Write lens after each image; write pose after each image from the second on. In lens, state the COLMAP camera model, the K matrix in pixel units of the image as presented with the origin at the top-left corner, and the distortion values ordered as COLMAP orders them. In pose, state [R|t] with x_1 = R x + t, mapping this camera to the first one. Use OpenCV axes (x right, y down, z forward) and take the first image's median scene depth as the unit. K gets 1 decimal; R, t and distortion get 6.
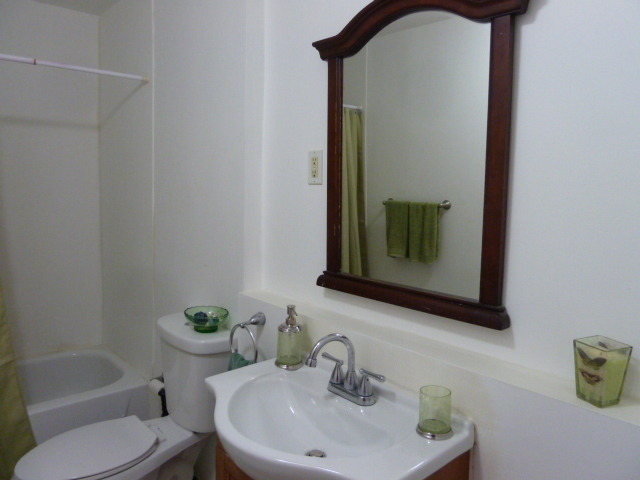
lens RADIAL K [[478.0, 0, 323.8], [0, 478.0, 235.9], [0, 0, 1]] dist [-0.028451, 0.002889]
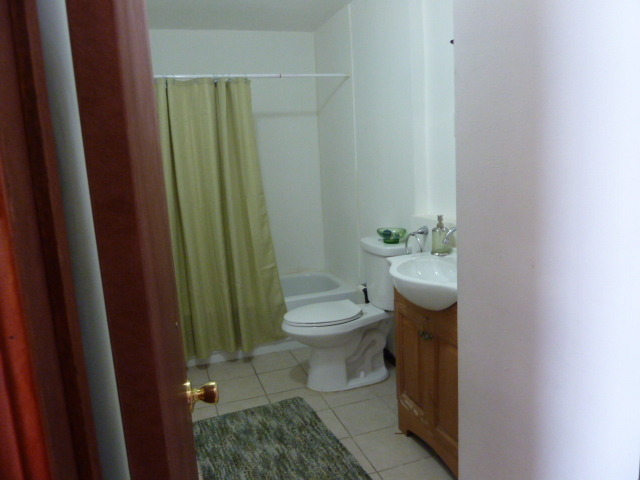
lens RADIAL K [[478.0, 0, 323.8], [0, 478.0, 235.9], [0, 0, 1]] dist [-0.028451, 0.002889]
pose [[0.914392, -0.011192, -0.404675, 0.165031], [0.035408, 0.997998, 0.052406, 0.089333], [0.403278, -0.062248, 0.912958, -0.453760]]
